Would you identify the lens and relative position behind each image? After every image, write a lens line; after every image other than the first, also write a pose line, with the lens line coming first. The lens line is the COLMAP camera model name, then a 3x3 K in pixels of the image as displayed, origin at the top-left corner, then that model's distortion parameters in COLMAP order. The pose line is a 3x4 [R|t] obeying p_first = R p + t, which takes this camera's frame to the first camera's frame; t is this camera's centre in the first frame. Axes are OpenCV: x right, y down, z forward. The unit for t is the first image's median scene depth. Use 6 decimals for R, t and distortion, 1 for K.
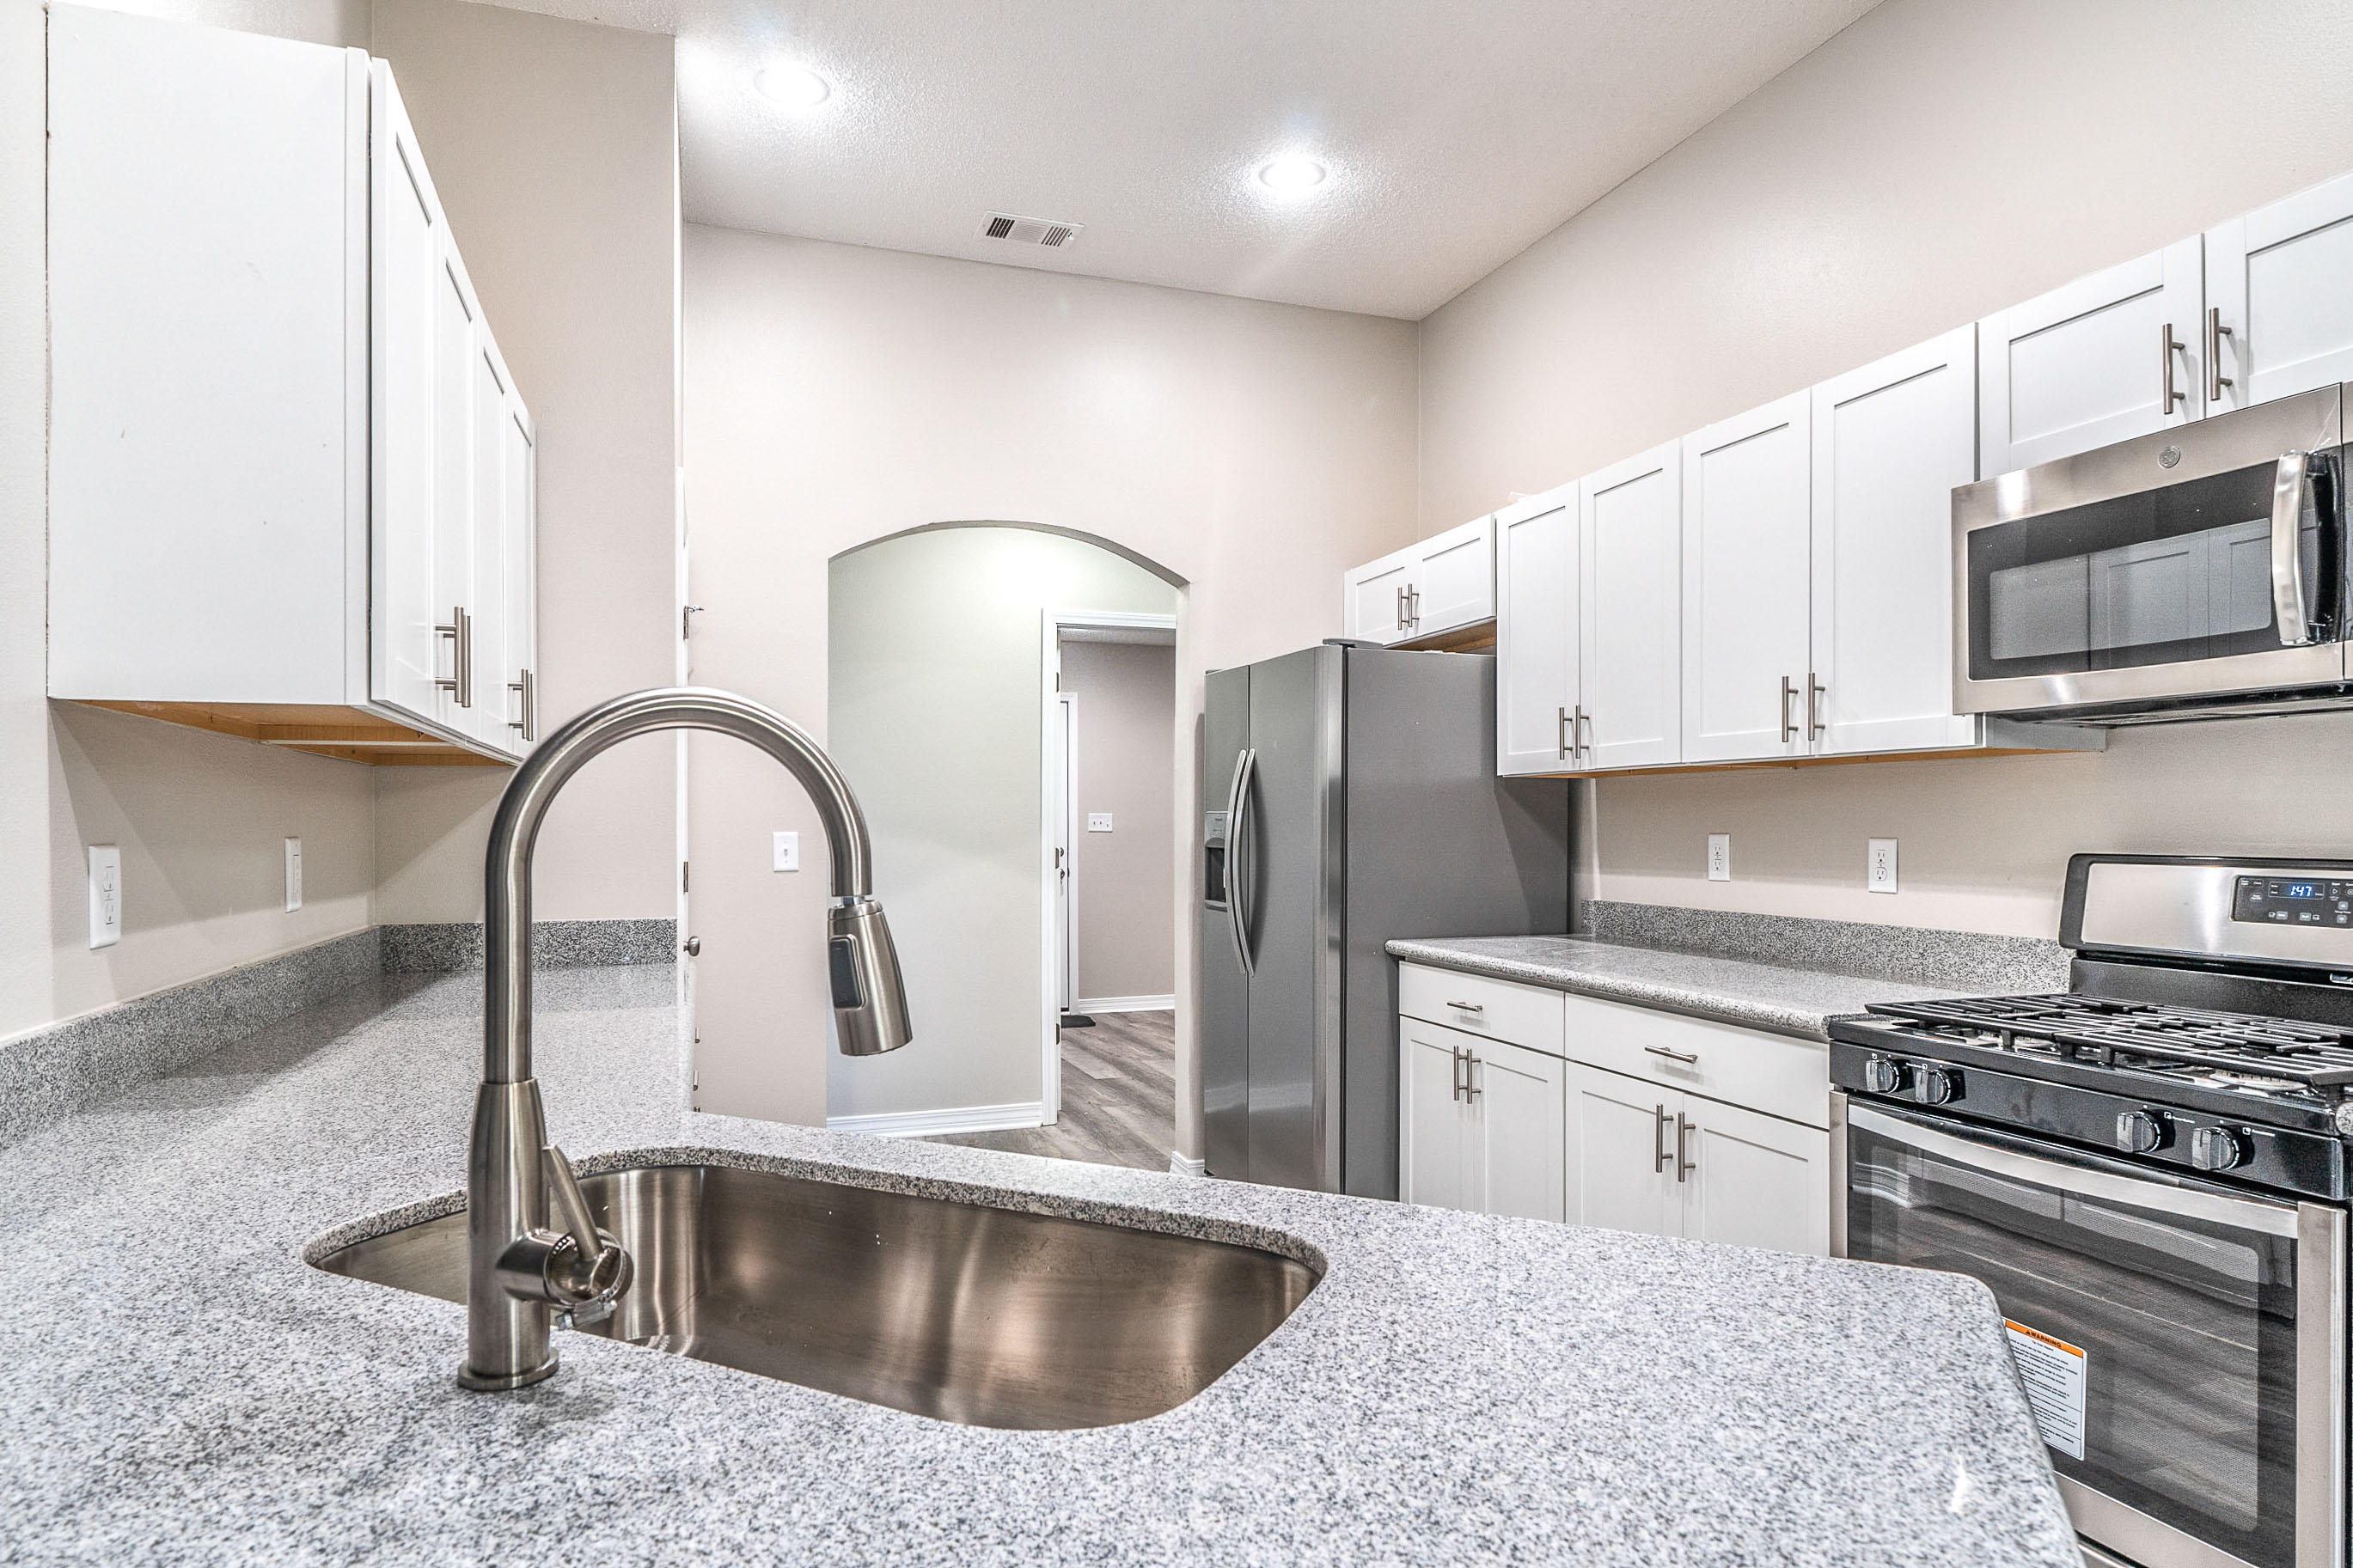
lens RADIAL K [[1348.9, 0, 1155.9], [0, 1348.9, 821.9], [0, 0, 1]] dist [-0.004477, 0.001314]
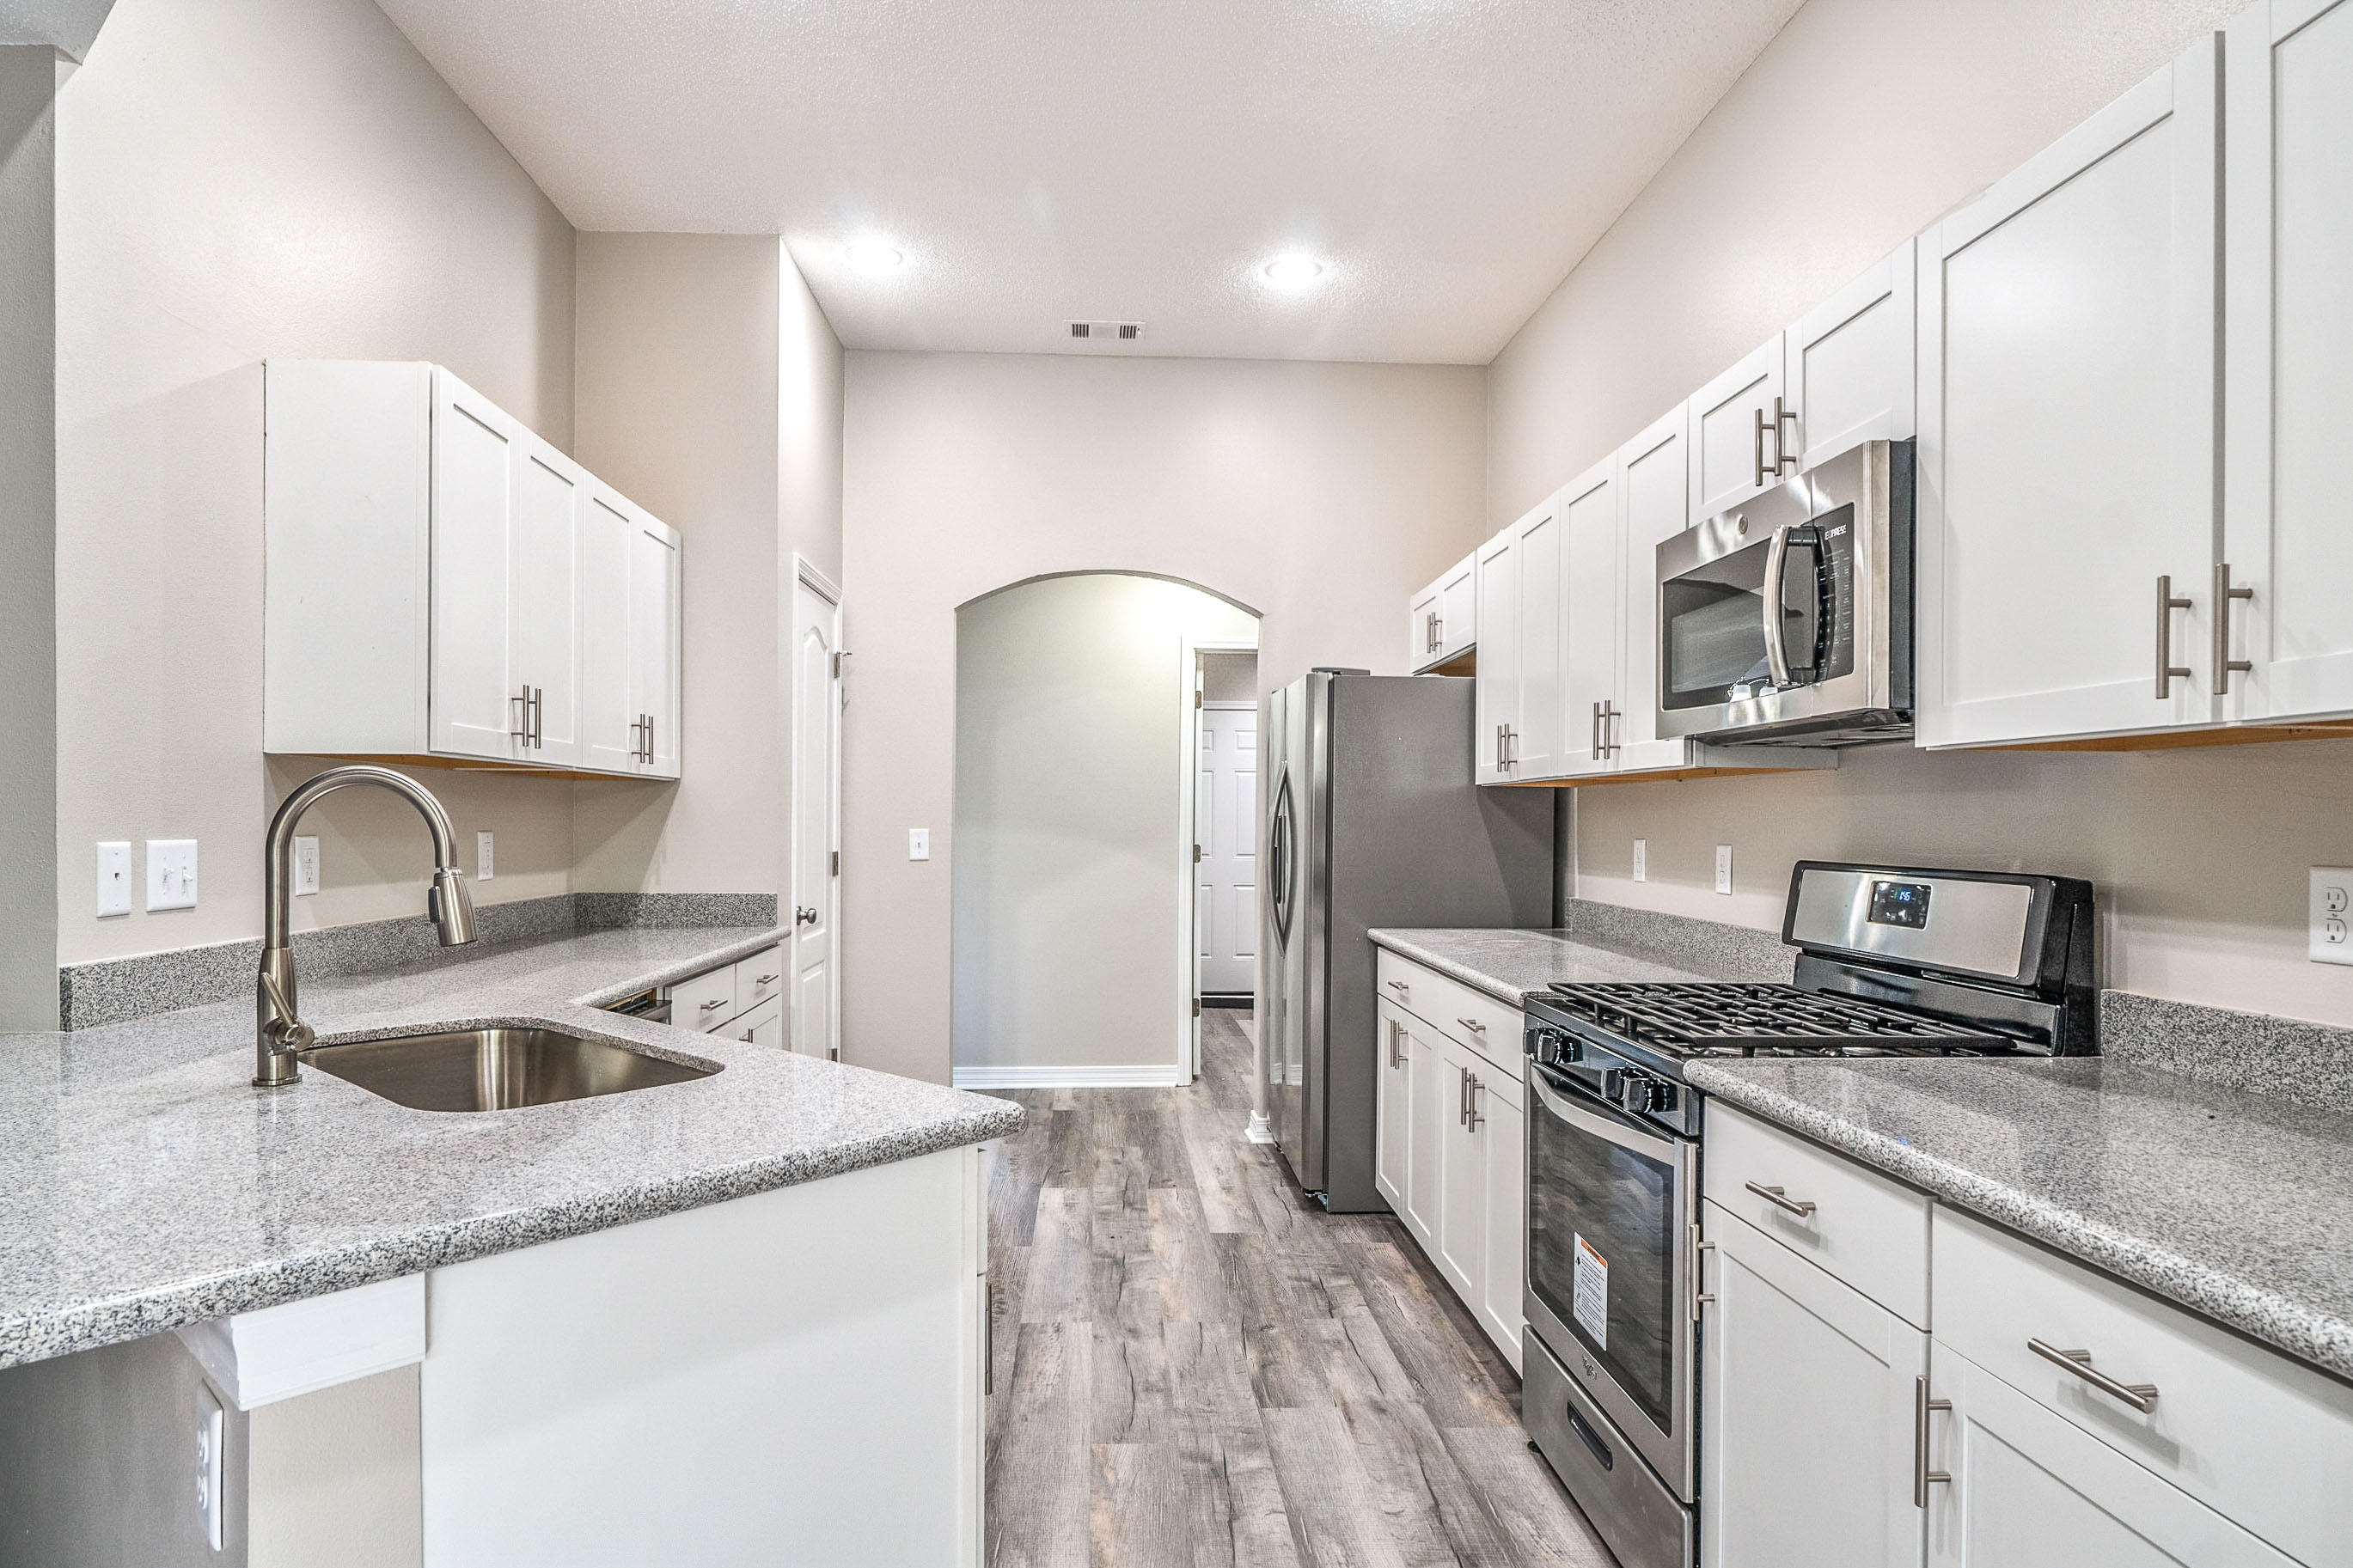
lens RADIAL K [[1348.9, 0, 1173.1], [0, 1348.9, 822.5], [0, 0, 1]] dist [-0.004477, 0.001314]
pose [[0.960808, 0.007602, -0.277112, 0.356017], [-0.006551, 0.999967, 0.004720, -0.007347], [0.277139, -0.002719, 0.960826, -0.162507]]
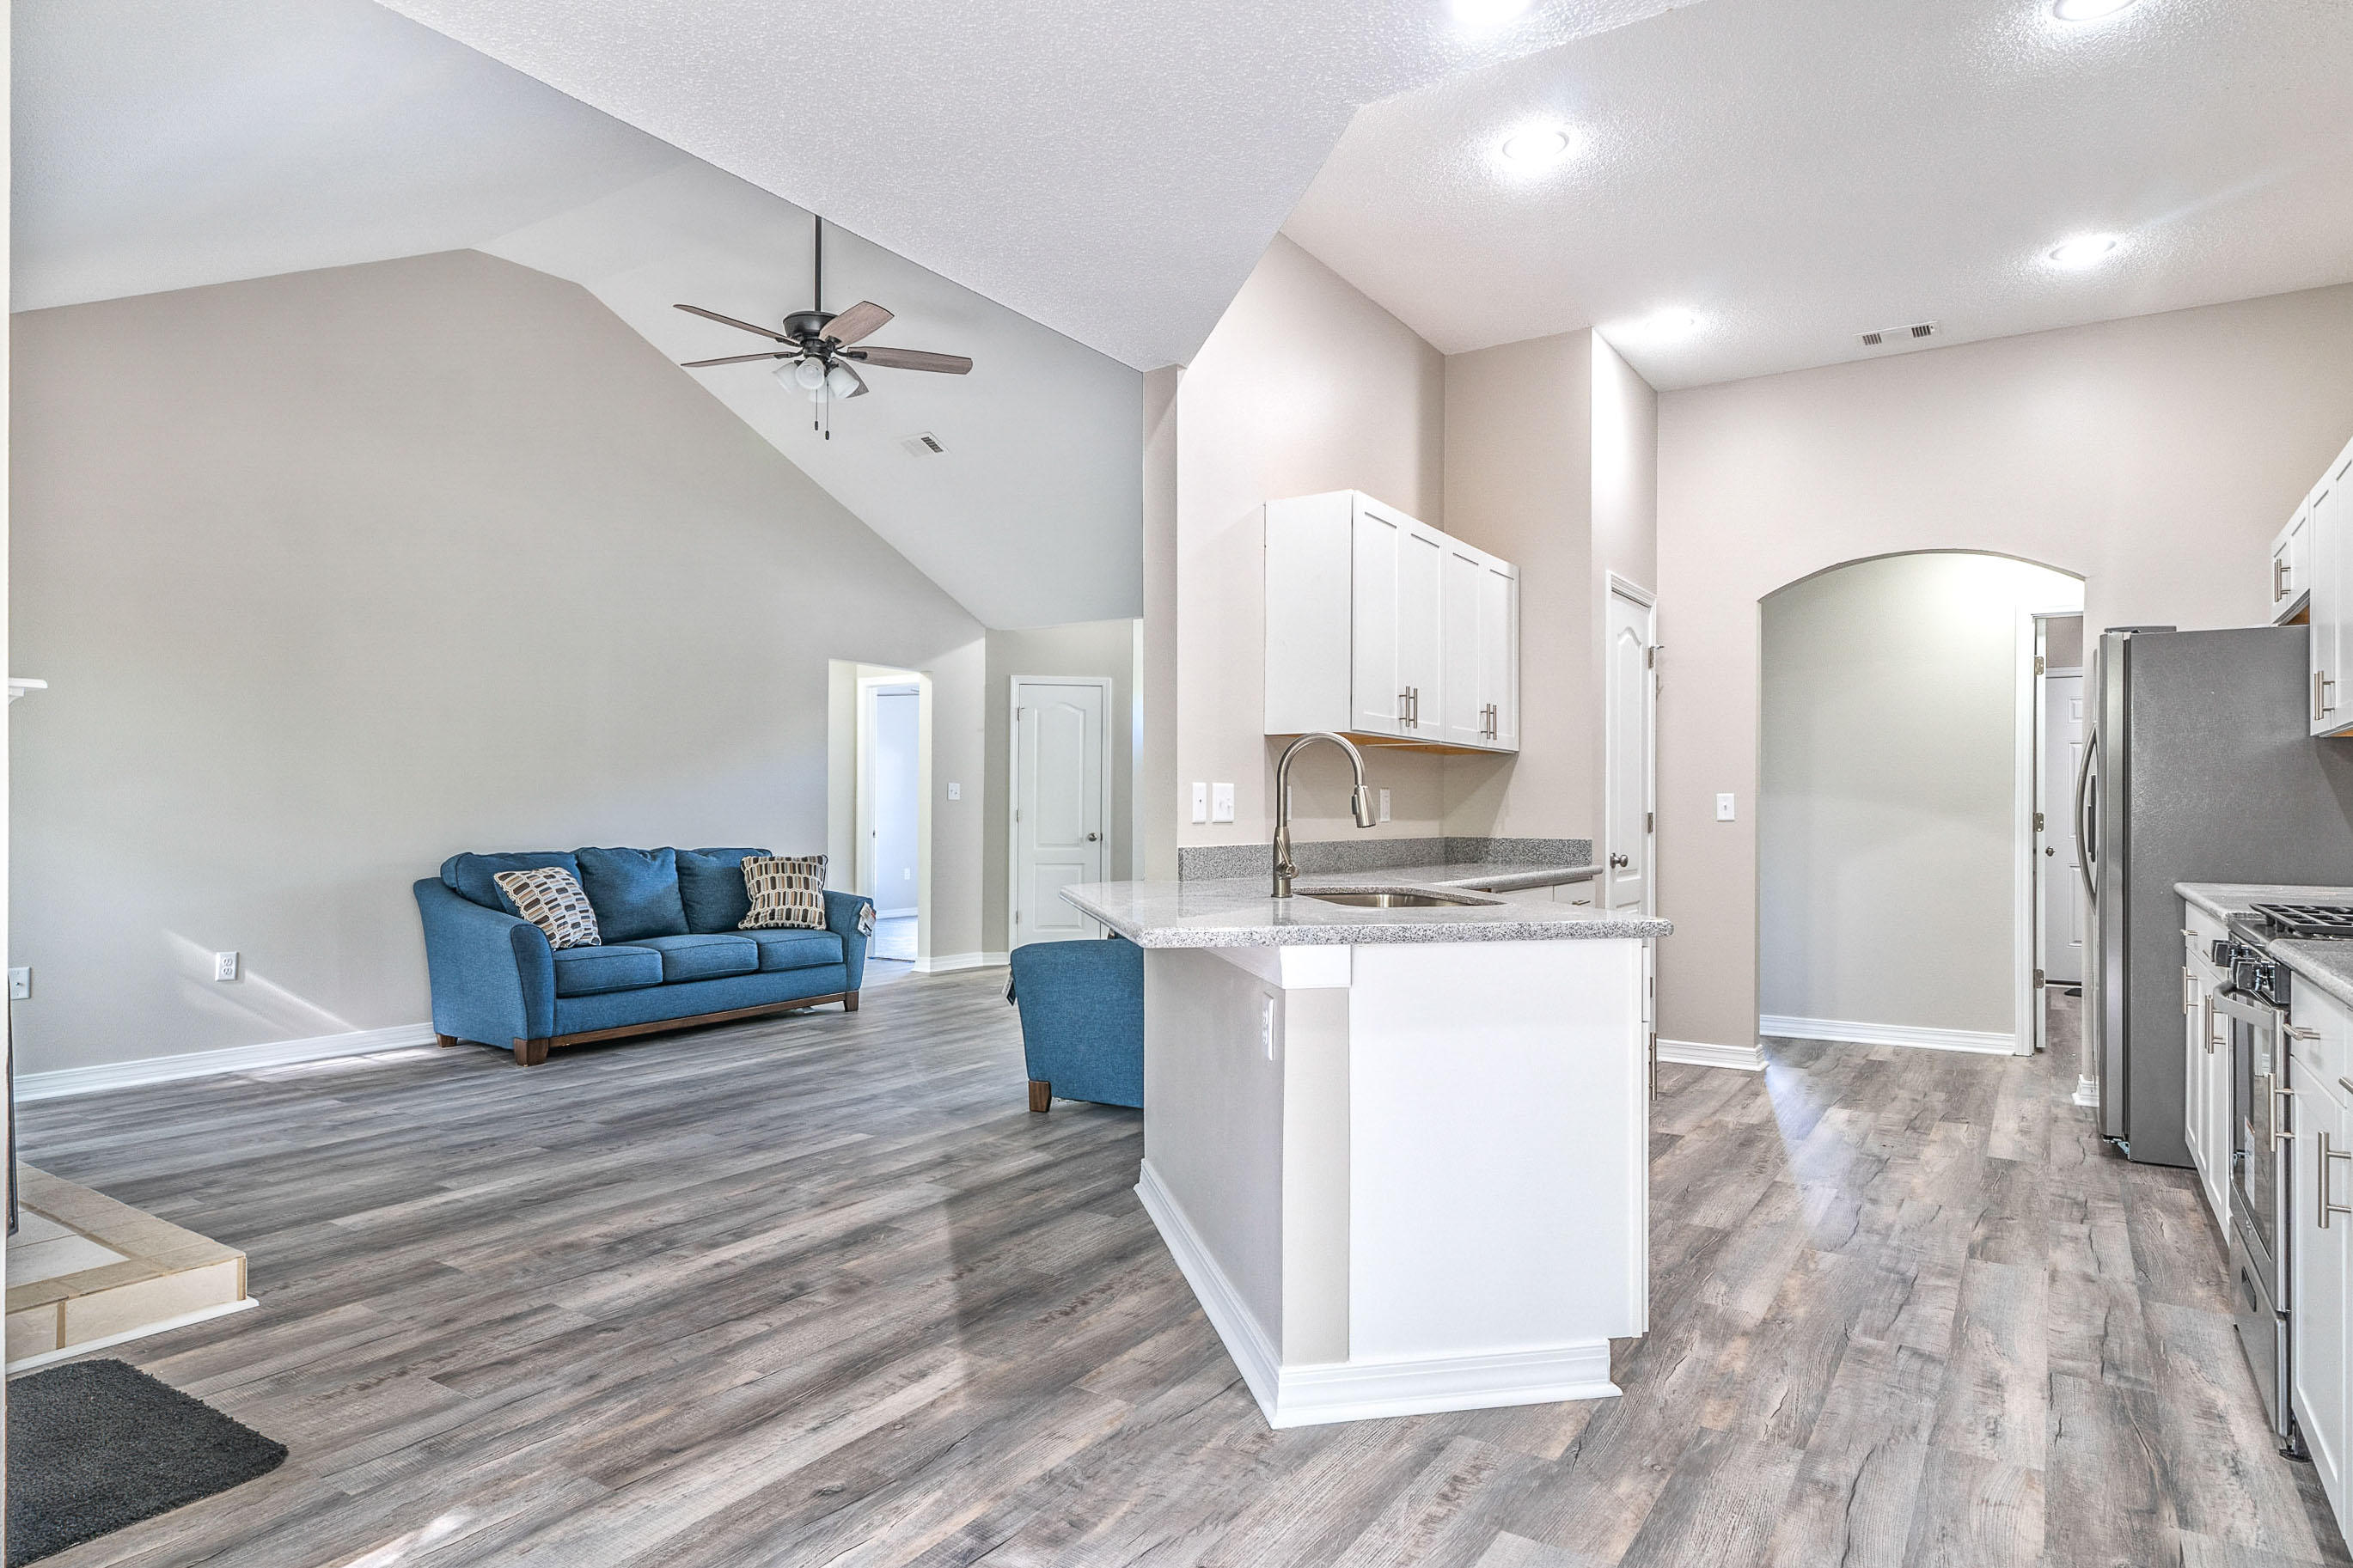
lens RADIAL K [[1348.9, 0, 1174.8], [0, 1348.9, 797.8], [0, 0, 1]] dist [-0.004477, 0.001314]
pose [[0.610220, -0.002968, -0.792227, 0.609144], [-0.004285, 0.999966, -0.007047, 0.029034], [0.792221, 0.007695, 0.610186, -0.417075]]
